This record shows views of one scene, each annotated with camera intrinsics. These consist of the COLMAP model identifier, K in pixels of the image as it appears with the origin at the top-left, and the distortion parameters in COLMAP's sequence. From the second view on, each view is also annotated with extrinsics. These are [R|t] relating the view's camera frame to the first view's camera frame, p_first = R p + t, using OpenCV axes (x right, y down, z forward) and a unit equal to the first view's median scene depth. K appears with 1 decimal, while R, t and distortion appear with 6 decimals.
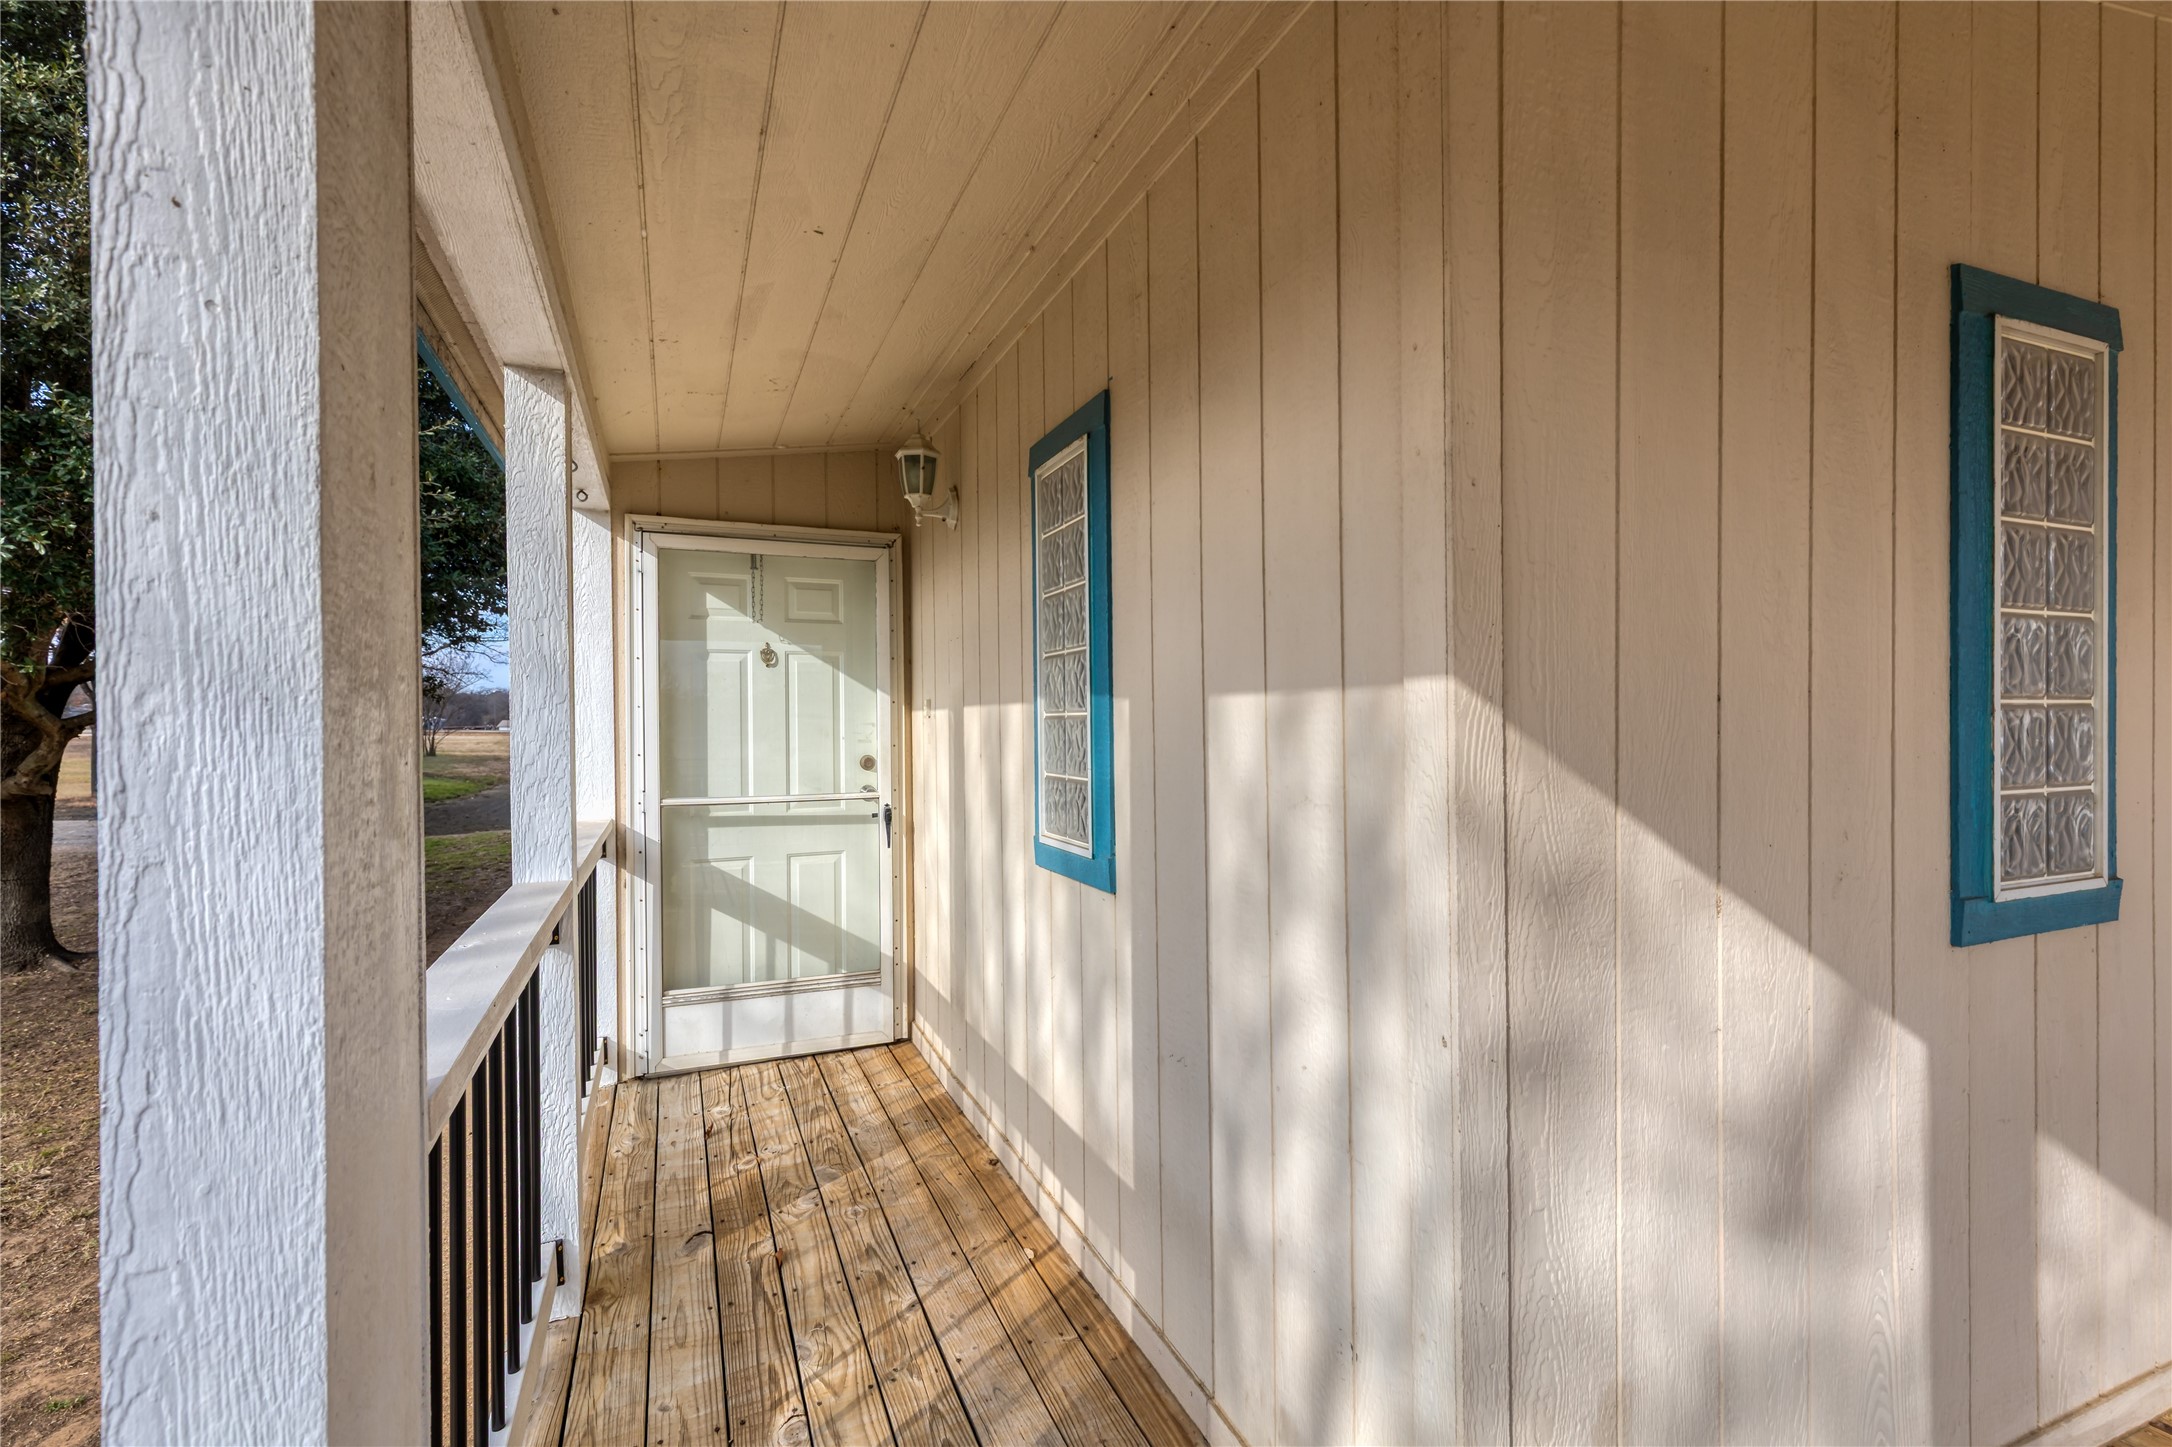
lens RADIAL K [[979.0, 0, 1086.0], [0, 979.0, 723.5], [0, 0, 1]] dist [0.013583, -0.004998]
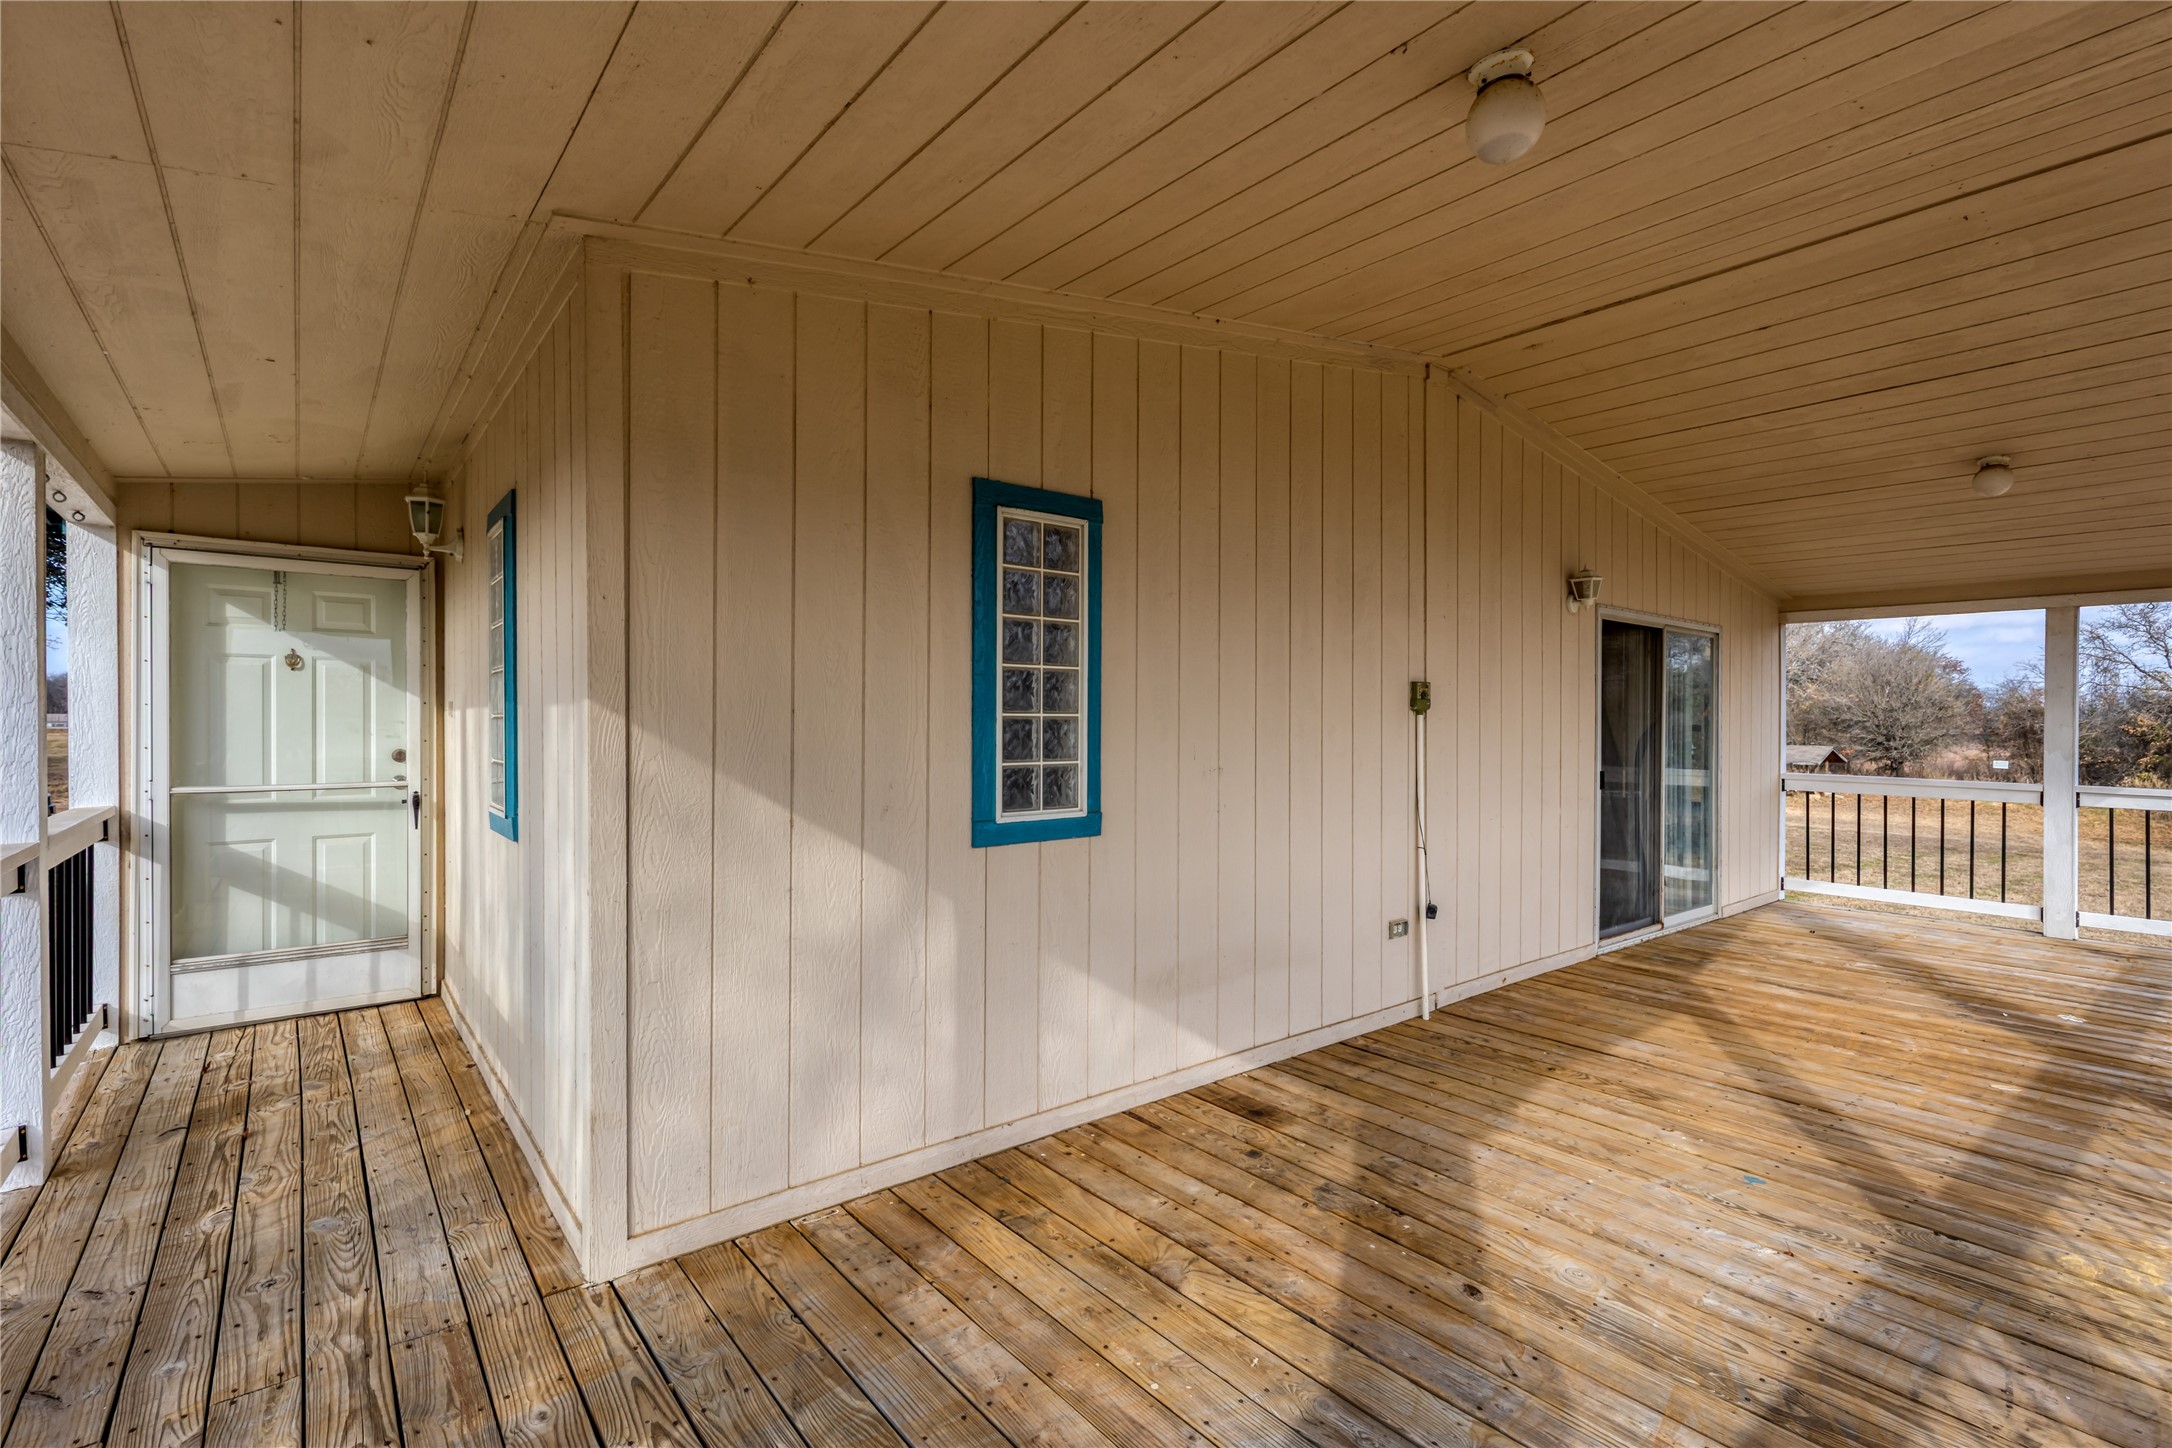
lens RADIAL K [[984.6, 0, 1086.0], [0, 984.6, 724.0], [0, 0, 1]] dist [0.005380, 0.001380]
pose [[0.961623, 0.008327, 0.274249, 0.259702], [-0.008025, 0.999965, -0.002222, -0.000901], [-0.274258, -0.000065, 0.961656, -0.368849]]
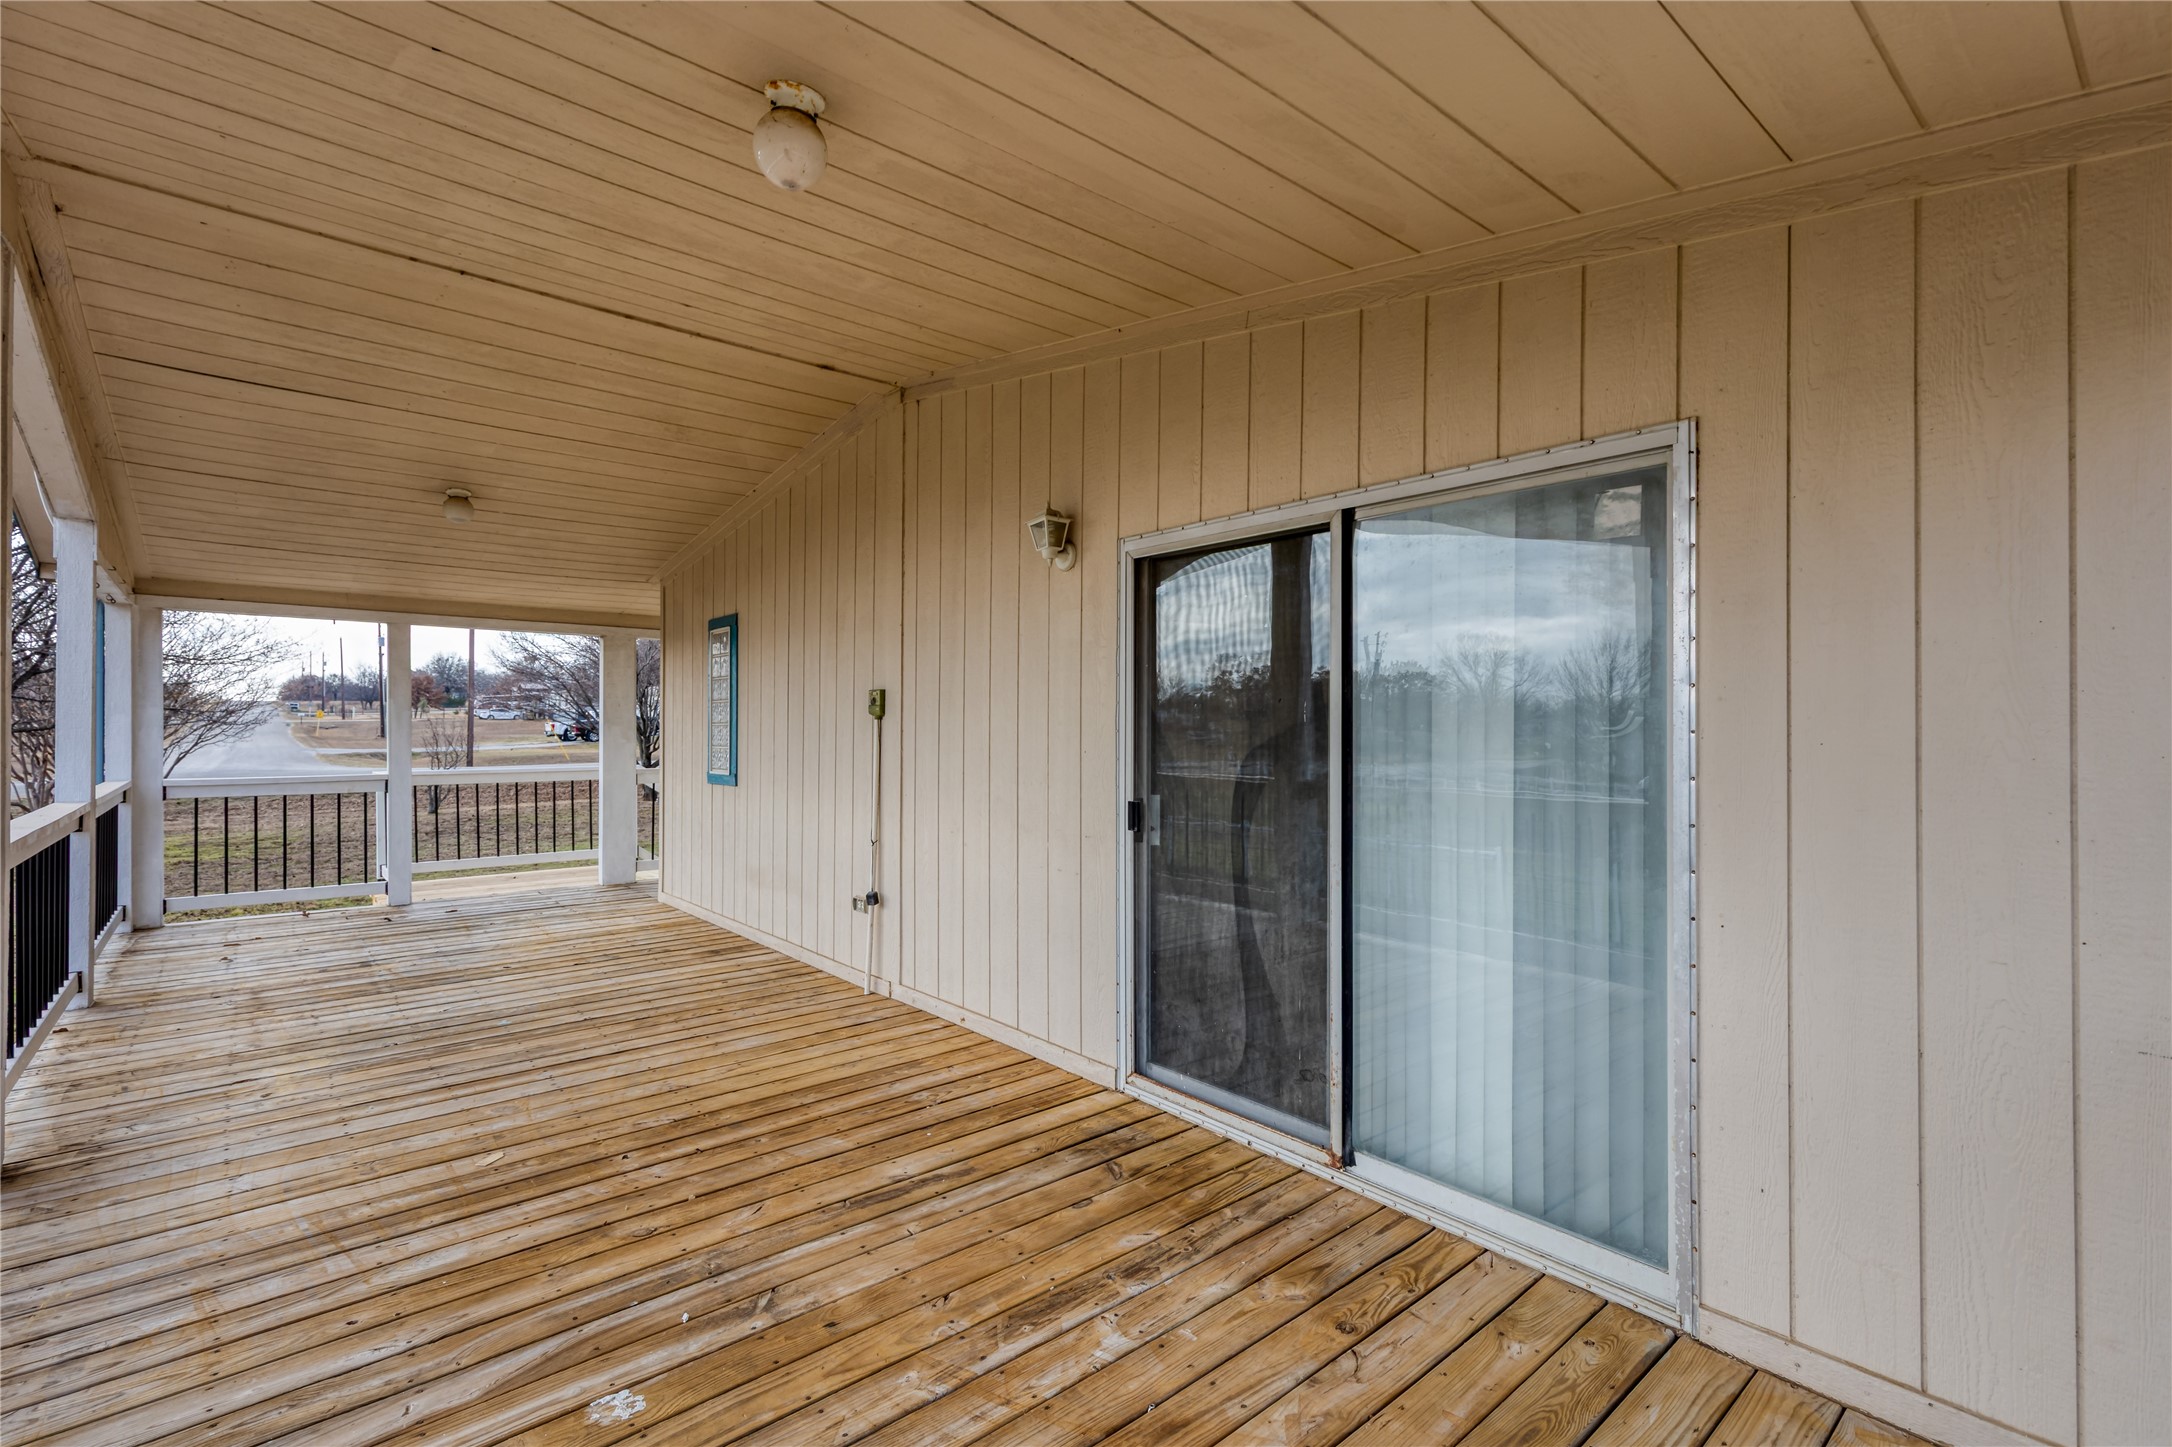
lens RADIAL K [[979.0, 0, 1086.0], [0, 979.0, 723.5], [0, 0, 1]] dist [0.013583, -0.004998]
pose [[0.301432, -0.002325, -0.953485, 4.956954], [-0.009226, 0.999943, -0.005355, -0.016965], [0.953443, 0.010411, 0.301394, 1.707102]]
